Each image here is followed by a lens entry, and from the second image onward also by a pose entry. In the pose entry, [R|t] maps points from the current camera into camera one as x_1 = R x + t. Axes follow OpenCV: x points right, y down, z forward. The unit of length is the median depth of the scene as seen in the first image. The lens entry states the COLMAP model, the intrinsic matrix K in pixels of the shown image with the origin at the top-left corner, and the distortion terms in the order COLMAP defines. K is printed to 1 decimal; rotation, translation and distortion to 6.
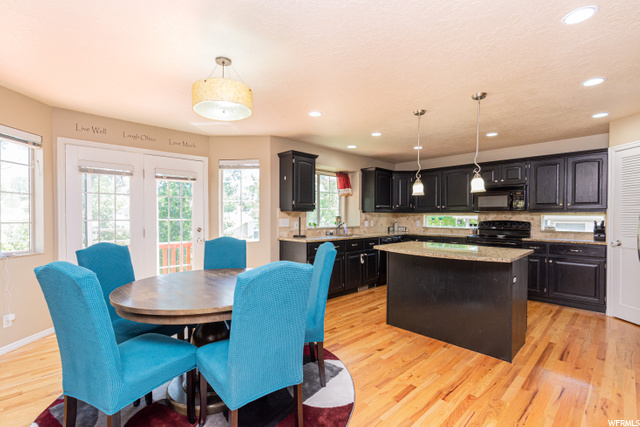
lens RADIAL K [[293.6, 0, 310.7], [0, 293.6, 219.1], [0, 0, 1]] dist [-0.001205, -0.000374]
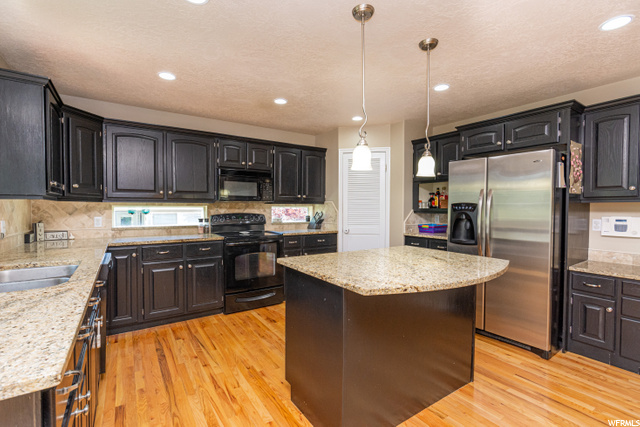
lens RADIAL K [[293.6, 0, 318.8], [0, 293.6, 215.1], [0, 0, 1]] dist [-0.001205, -0.000374]
pose [[0.154504, -0.027991, 0.987596, -0.104246], [0.007285, 0.999604, 0.027191, -0.009600], [-0.987965, 0.002994, 0.154647, 0.624034]]
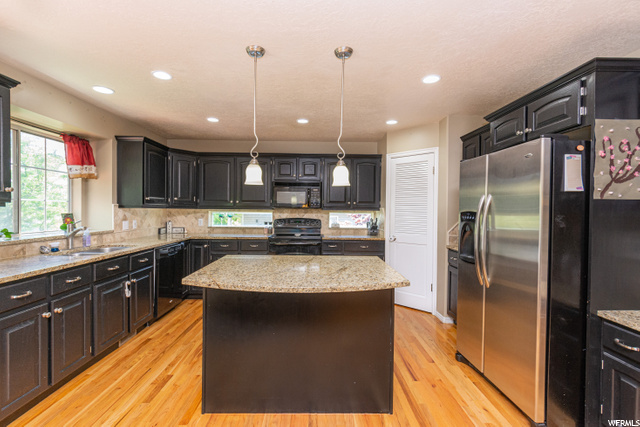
lens RADIAL K [[293.6, 0, 317.4], [0, 293.6, 214.0], [0, 0, 1]] dist [-0.001205, -0.000374]
pose [[0.667103, -0.006877, 0.744934, -0.003633], [-0.000371, 0.999954, 0.009564, -0.016340], [-0.744966, -0.006656, 0.667070, 0.306611]]
